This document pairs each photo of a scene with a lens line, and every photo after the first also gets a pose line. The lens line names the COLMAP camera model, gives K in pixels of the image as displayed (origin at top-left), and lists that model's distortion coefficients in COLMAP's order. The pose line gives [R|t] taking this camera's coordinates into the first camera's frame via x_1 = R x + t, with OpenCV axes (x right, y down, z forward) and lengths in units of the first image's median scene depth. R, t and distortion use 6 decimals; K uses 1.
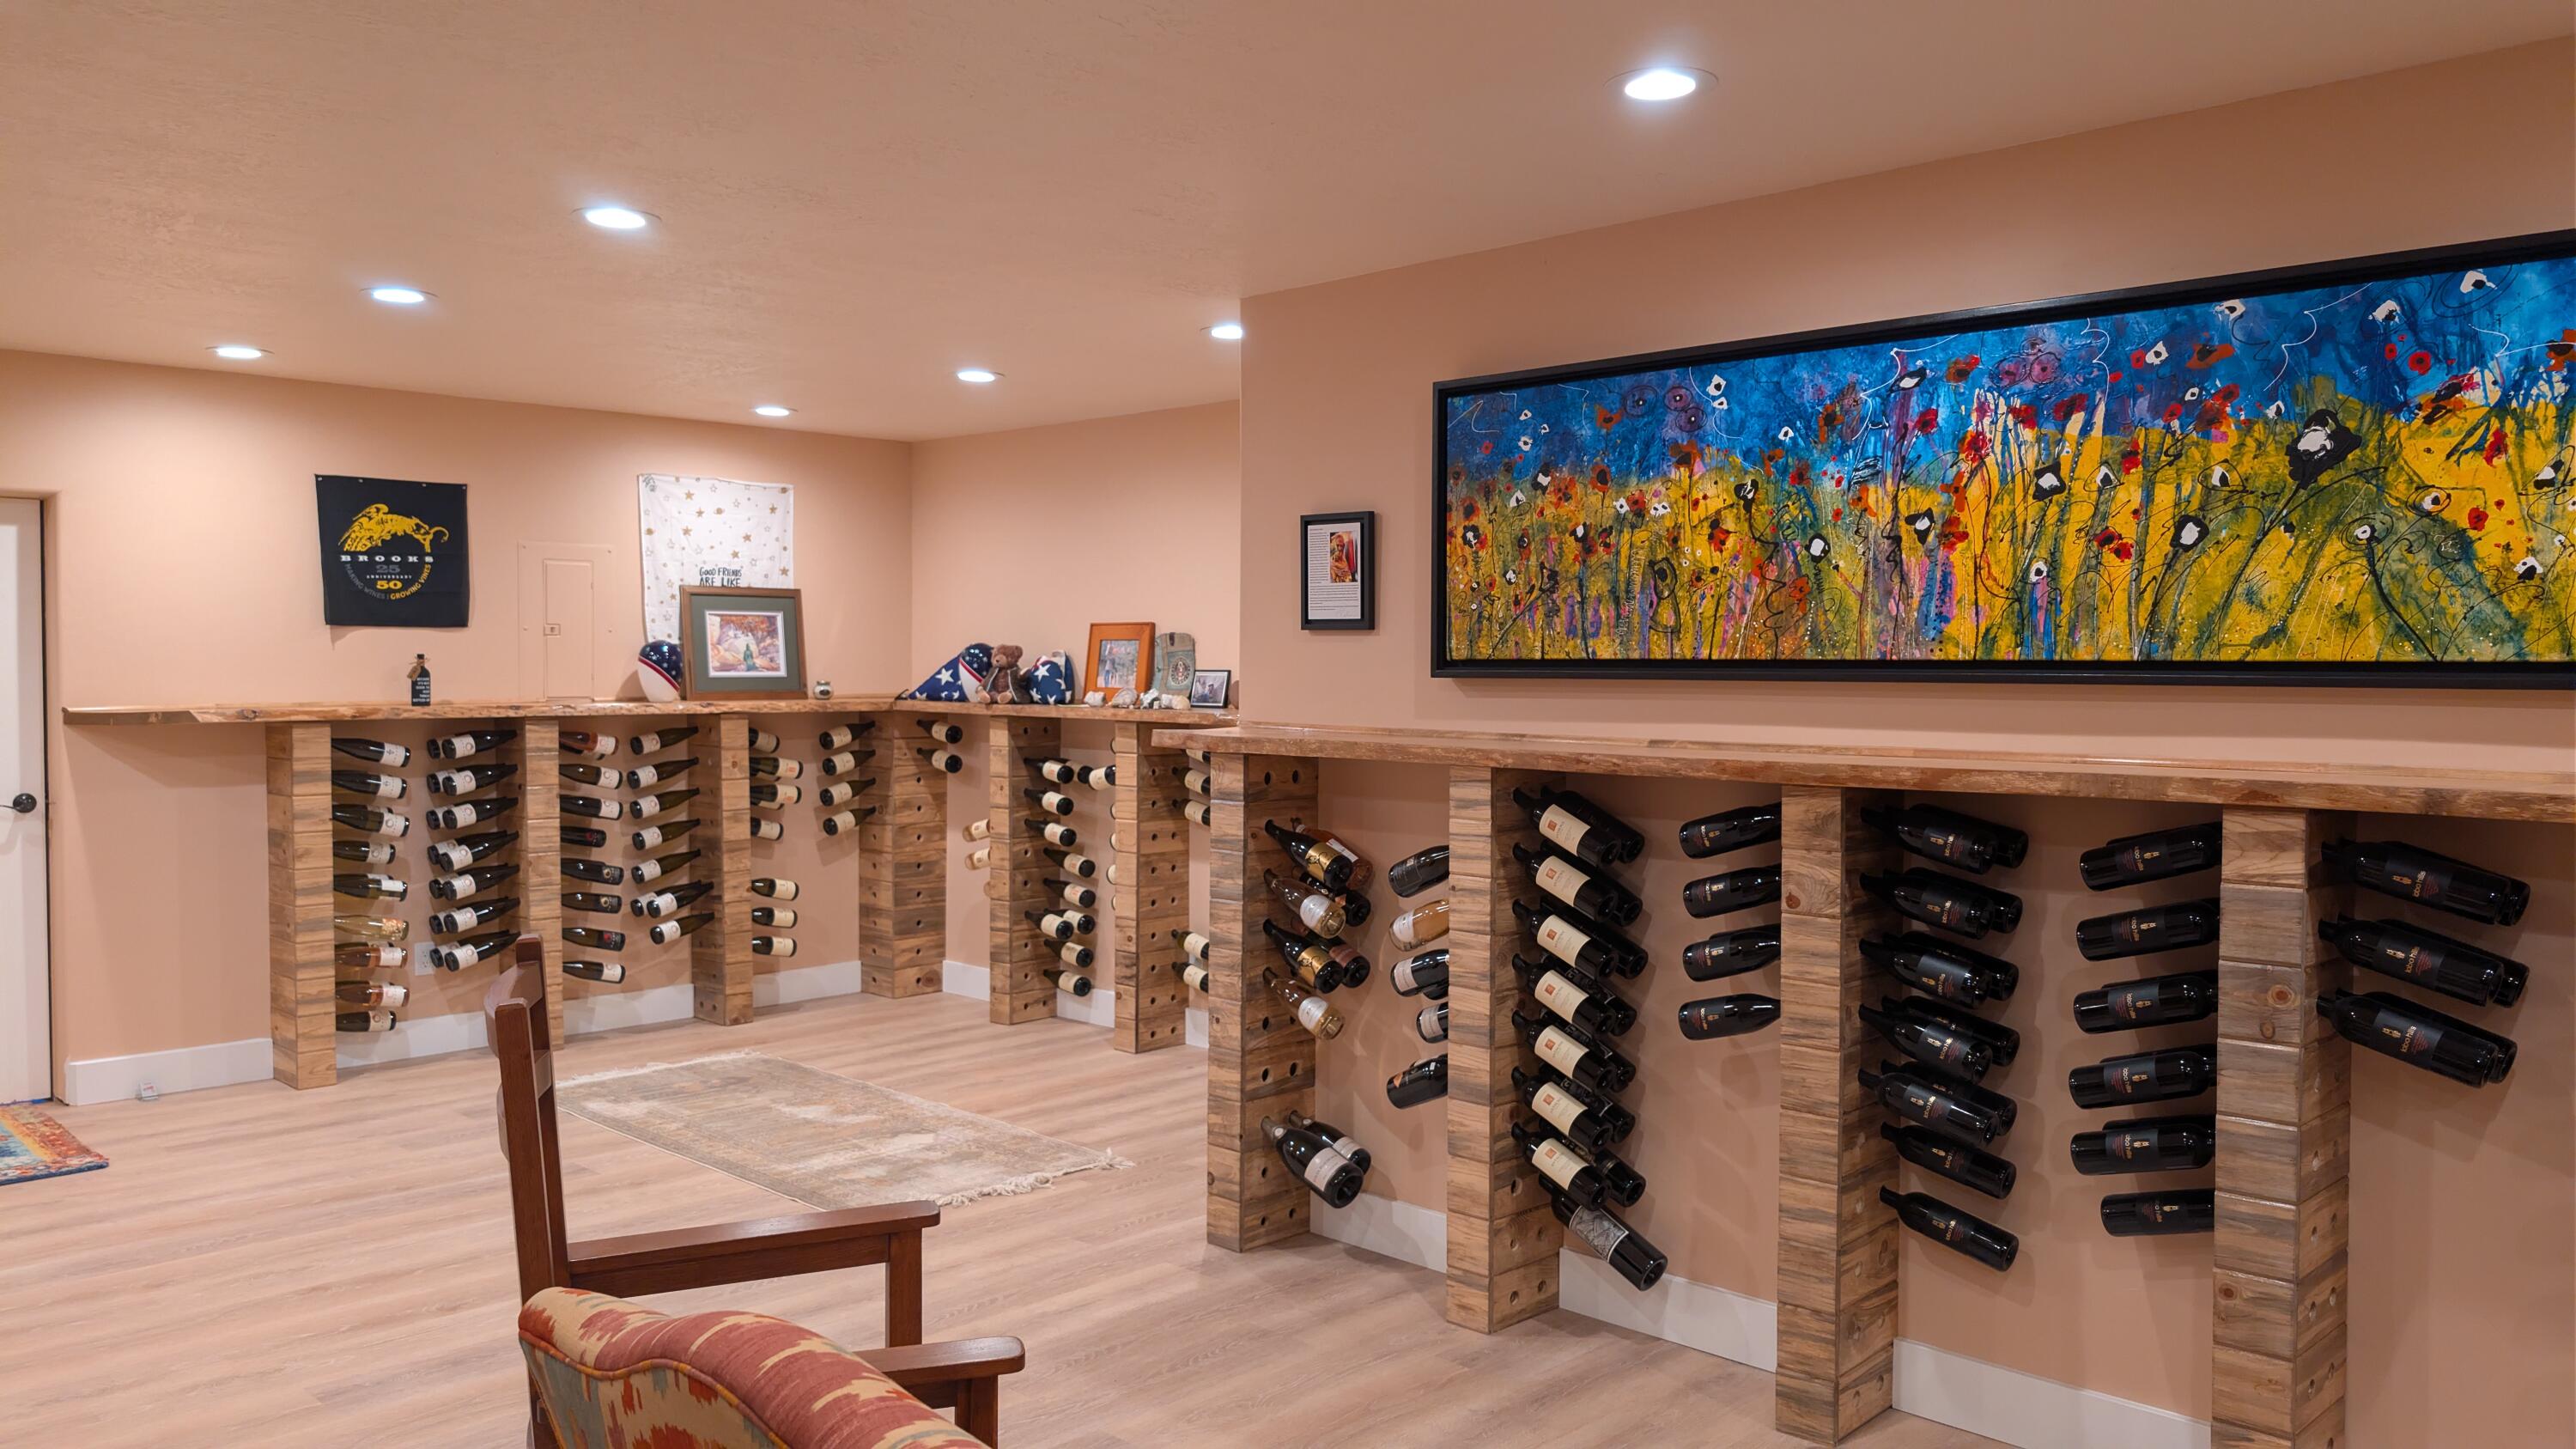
lens RADIAL K [[1842.8, 0, 1312.3], [0, 1842.8, 730.4], [0, 0, 1]] dist [0.025639, -0.036082]
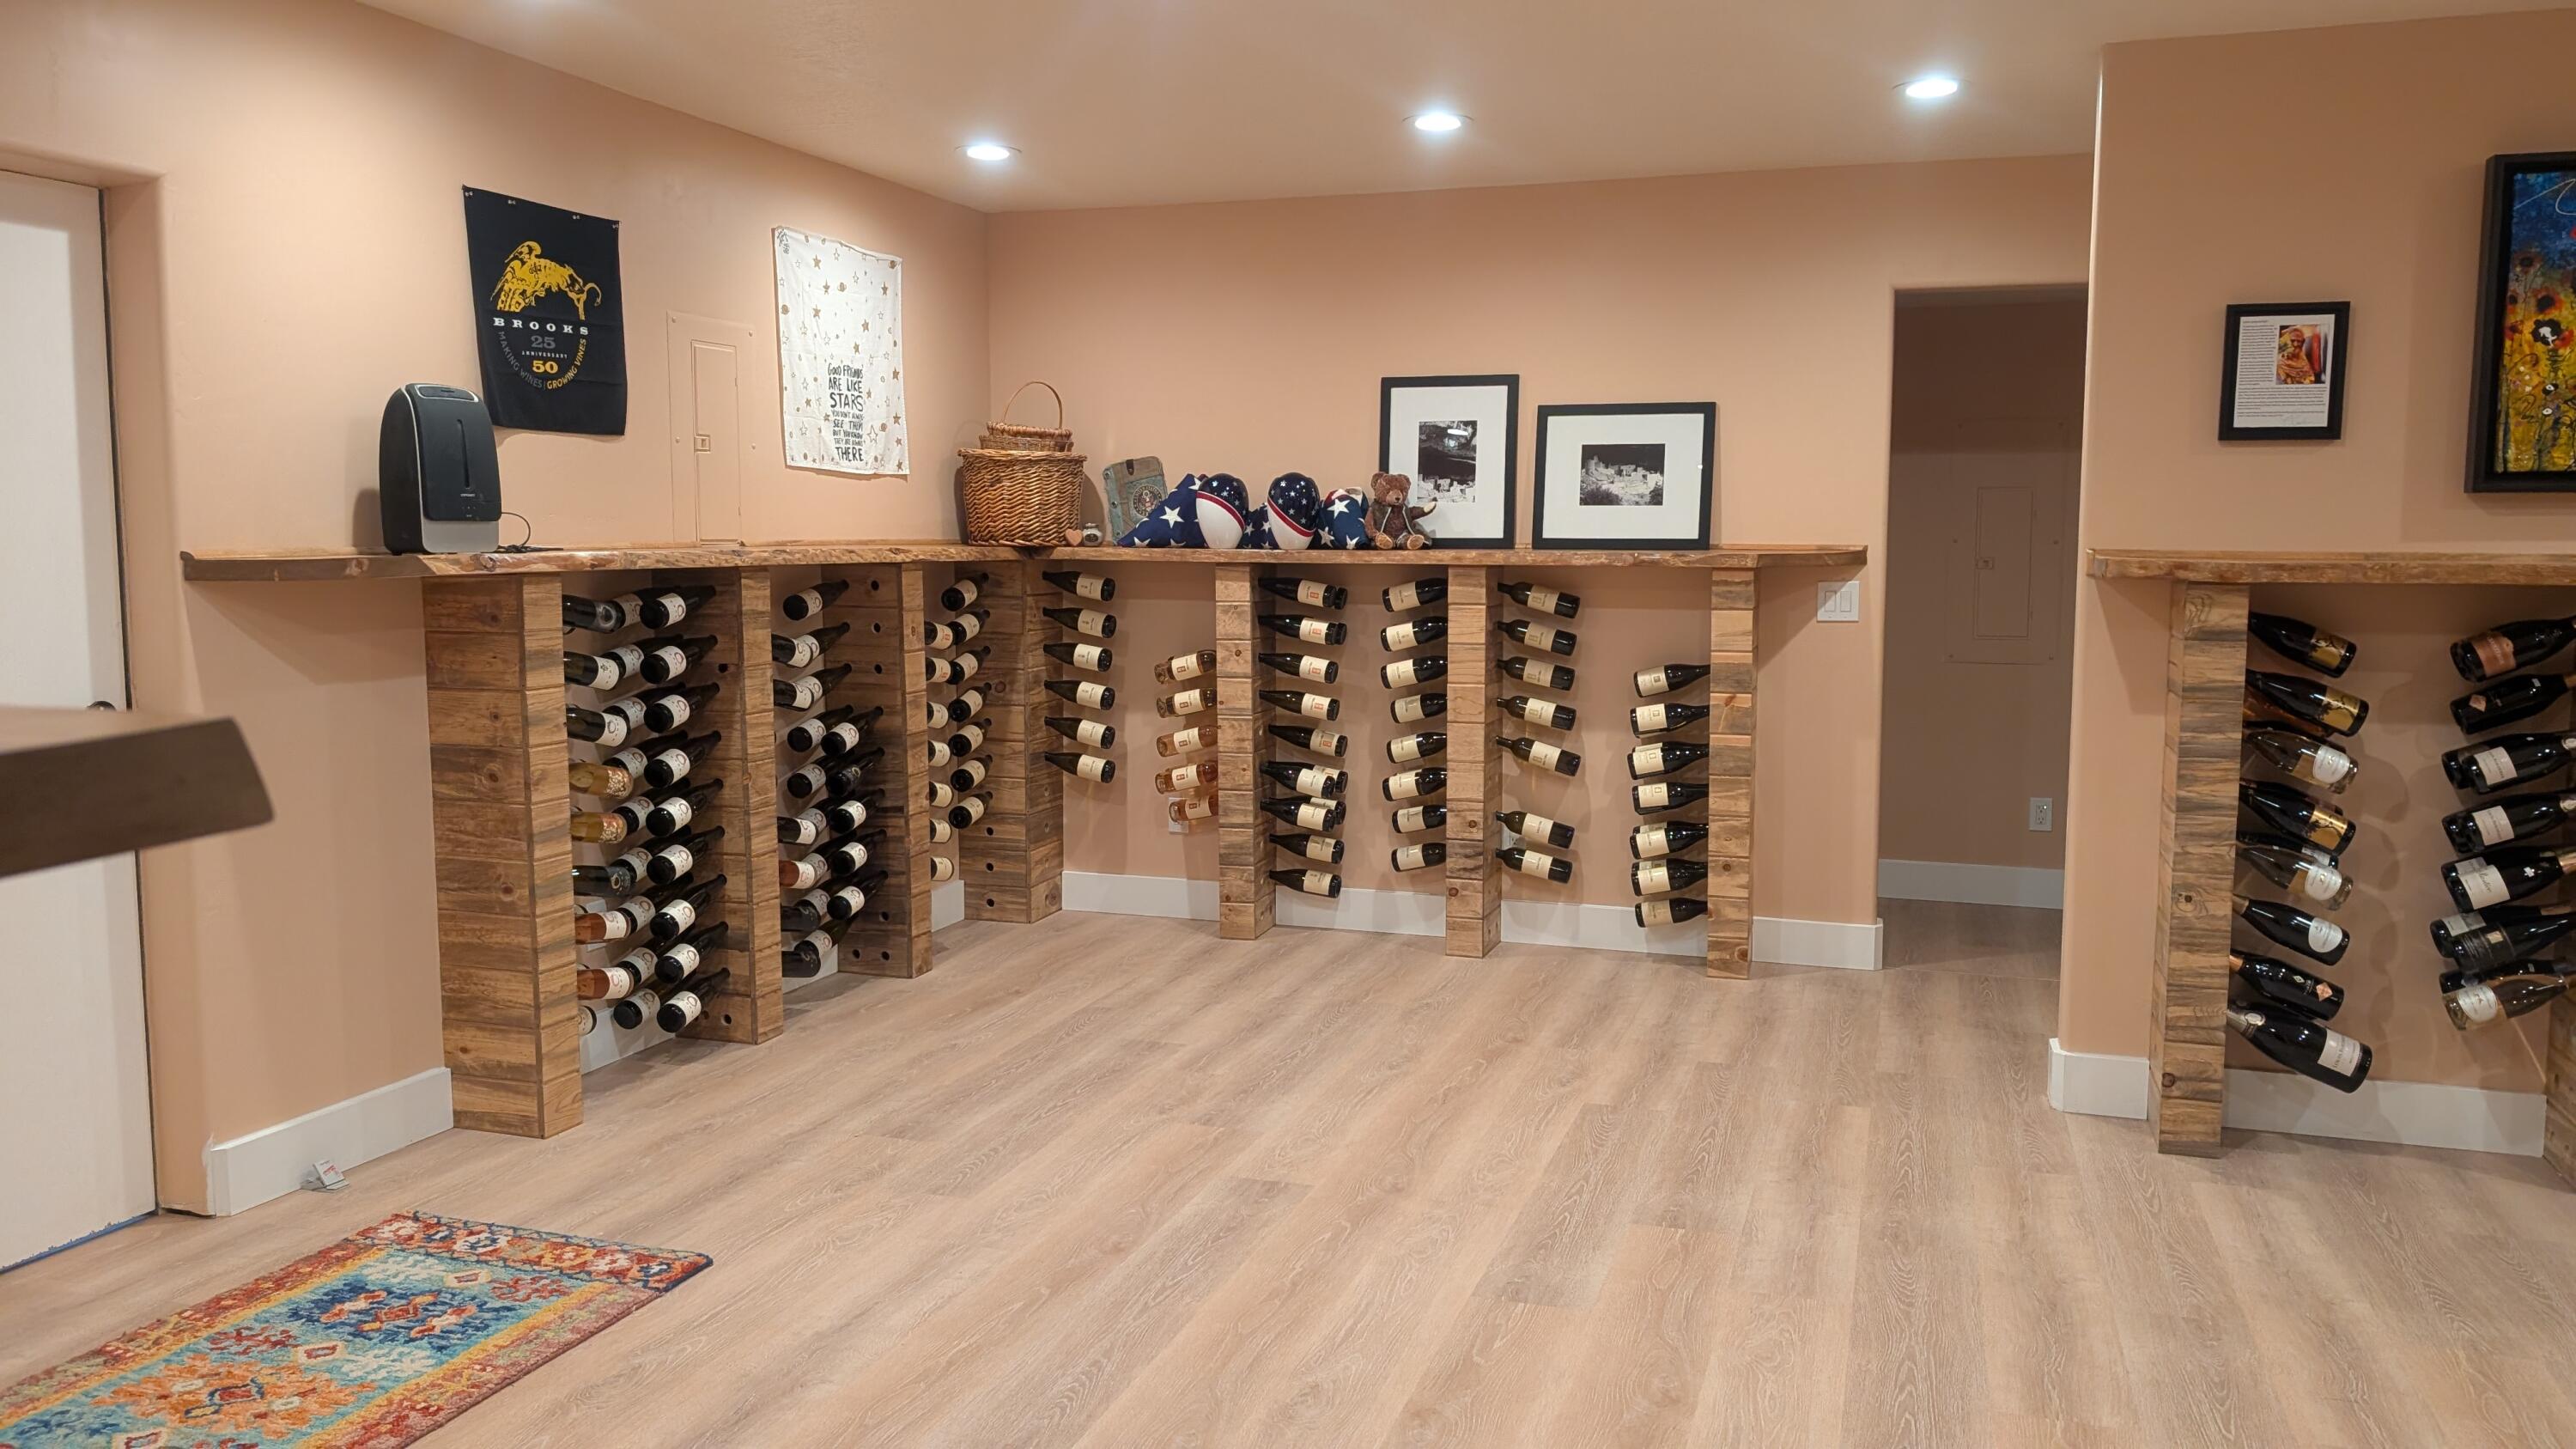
lens RADIAL K [[1842.8, 0, 1312.3], [0, 1842.8, 730.4], [0, 0, 1]] dist [0.025639, -0.036082]
pose [[0.901083, -0.048944, 0.430876, -0.720402], [0.018099, 0.996989, 0.075399, 0.007319], [-0.433269, -0.060142, 0.899256, 0.375088]]
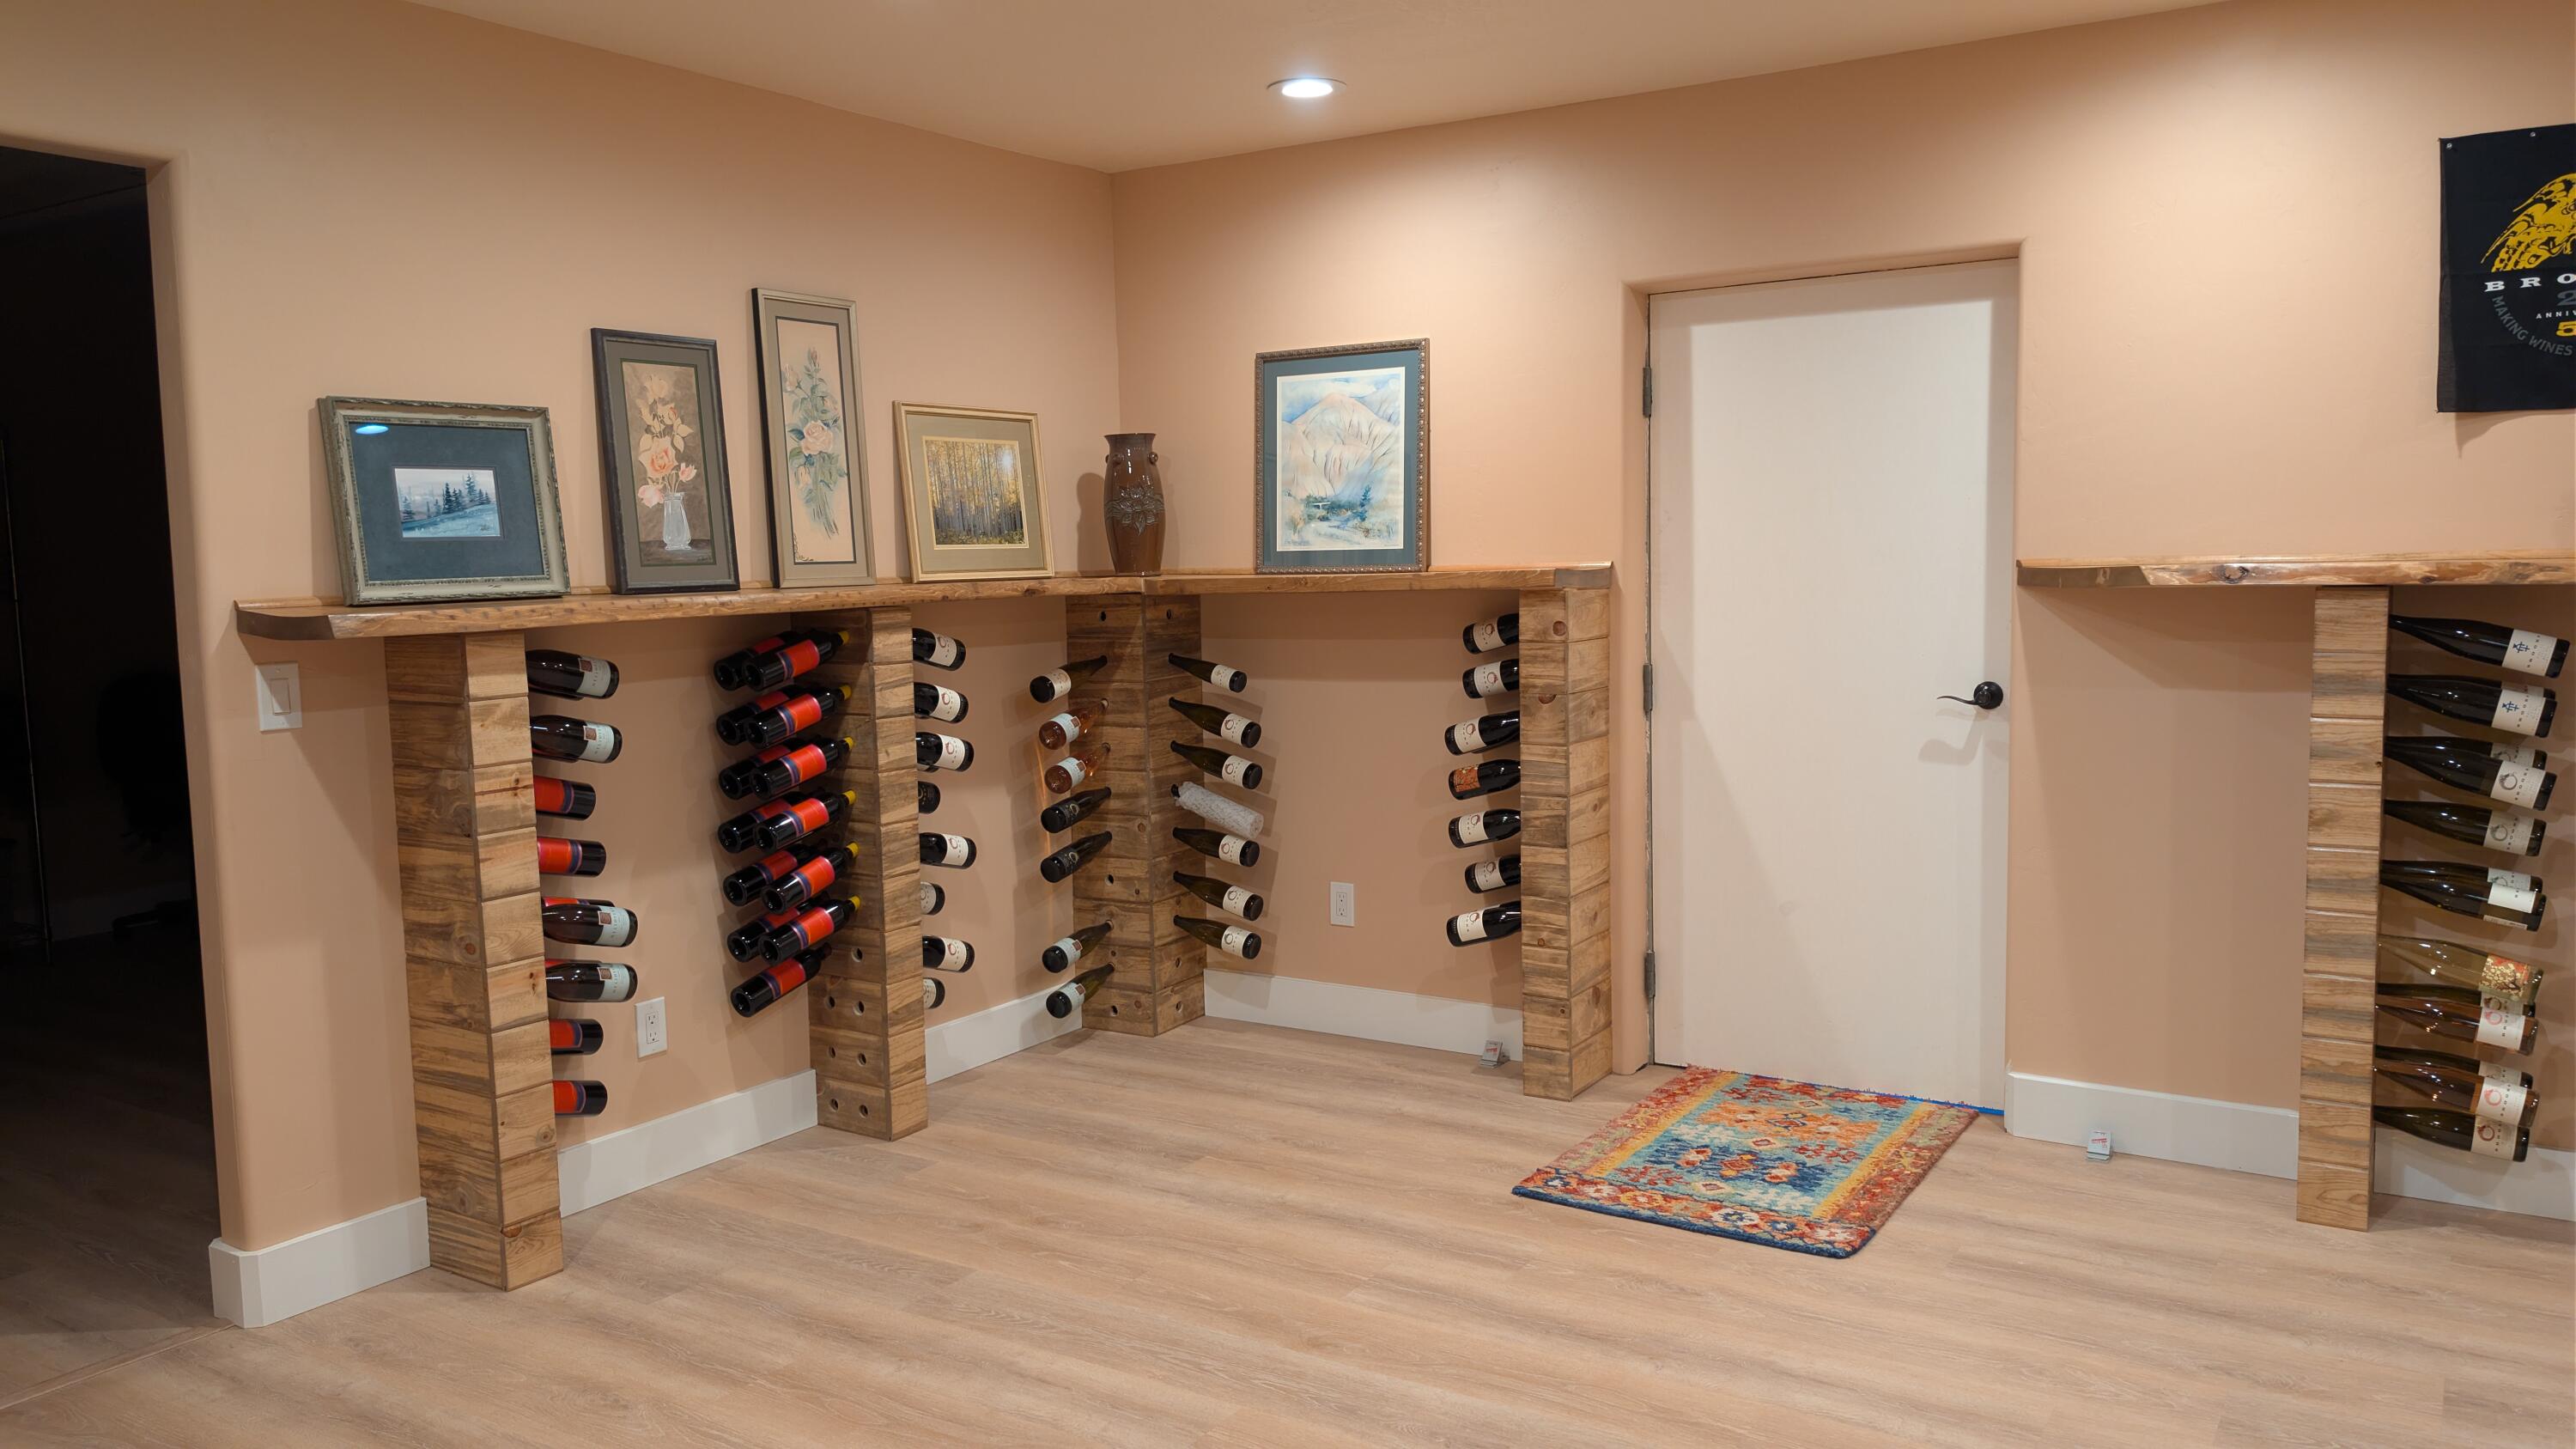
lens RADIAL K [[1842.8, 0, 1312.3], [0, 1842.8, 730.4], [0, 0, 1]] dist [0.025639, -0.036082]
pose [[0.204068, 0.090606, -0.974755, -0.069251], [-0.019142, 0.995887, 0.088563, -0.006140], [0.978770, 0.000586, 0.204963, 0.717996]]
